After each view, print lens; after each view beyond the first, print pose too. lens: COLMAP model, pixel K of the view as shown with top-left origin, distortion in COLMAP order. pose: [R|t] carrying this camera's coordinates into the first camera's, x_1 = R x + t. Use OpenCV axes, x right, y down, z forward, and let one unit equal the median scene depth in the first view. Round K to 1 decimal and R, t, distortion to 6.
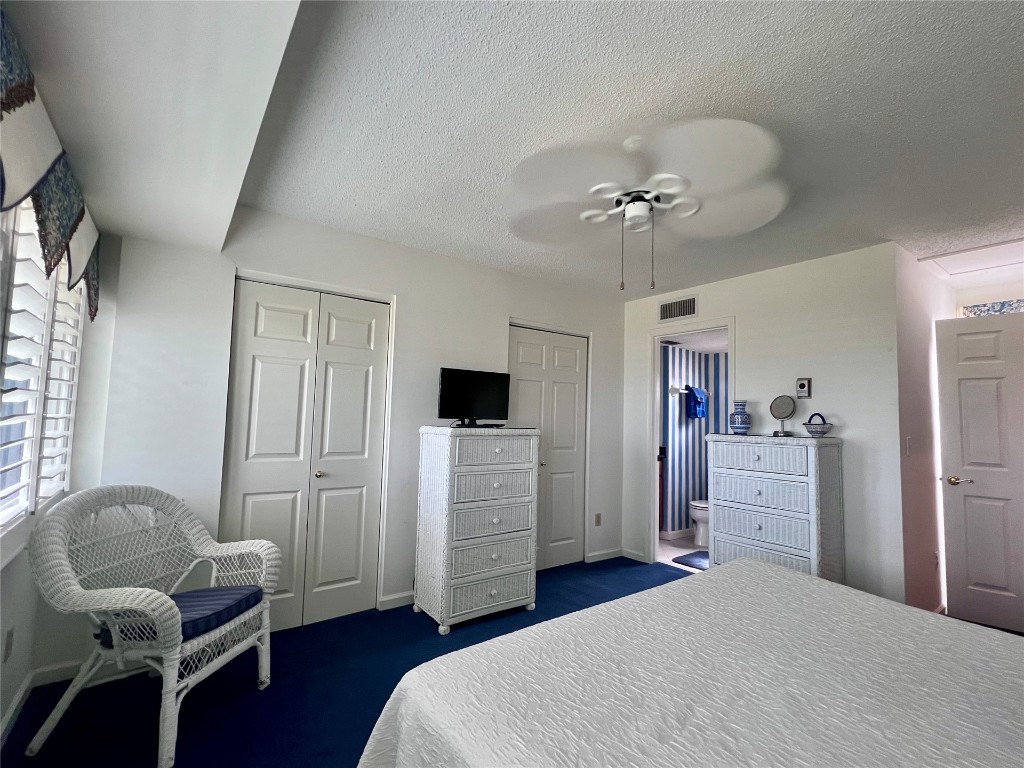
lens RADIAL K [[460.1, 0, 512.0], [0, 460.1, 384.0], [0, 0, 1]] dist [0.001004, -0.000190]
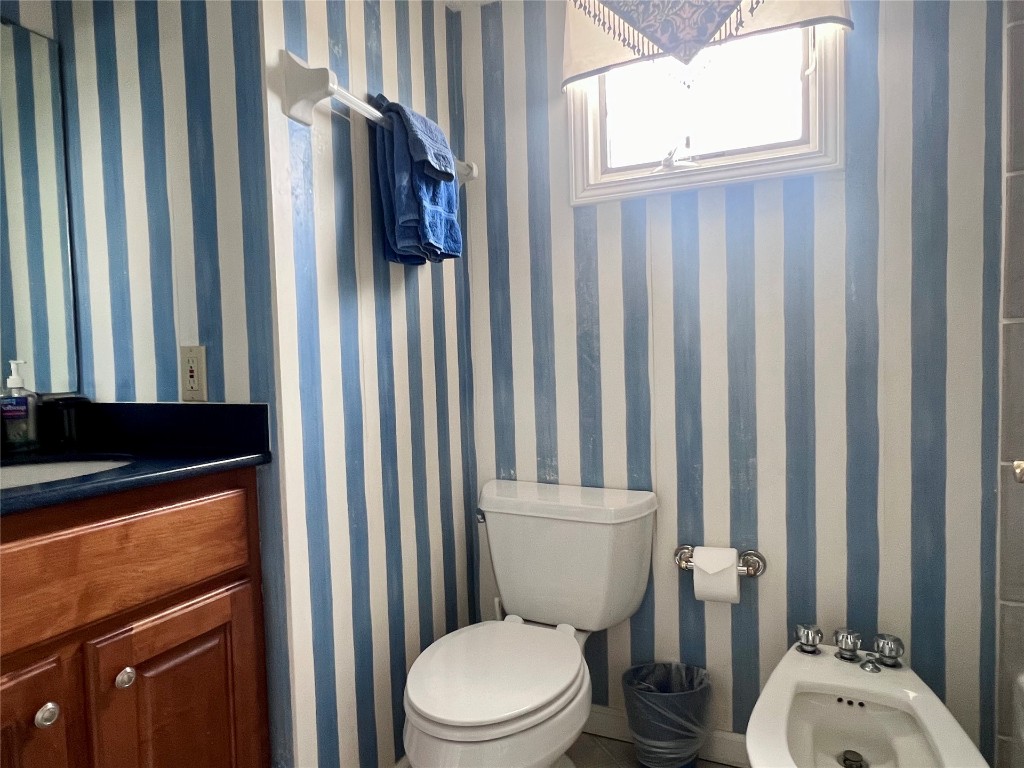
lens RADIAL K [[598.4, 0, 512.0], [0, 598.4, 384.0], [0, 0, 1]] dist [0.001423, 0.000223]
pose [[0.860148, -0.074962, 0.504505, 0.291143], [0.017164, 0.992835, 0.118257, 0.101177], [-0.509755, -0.093060, 0.855272, 0.734753]]
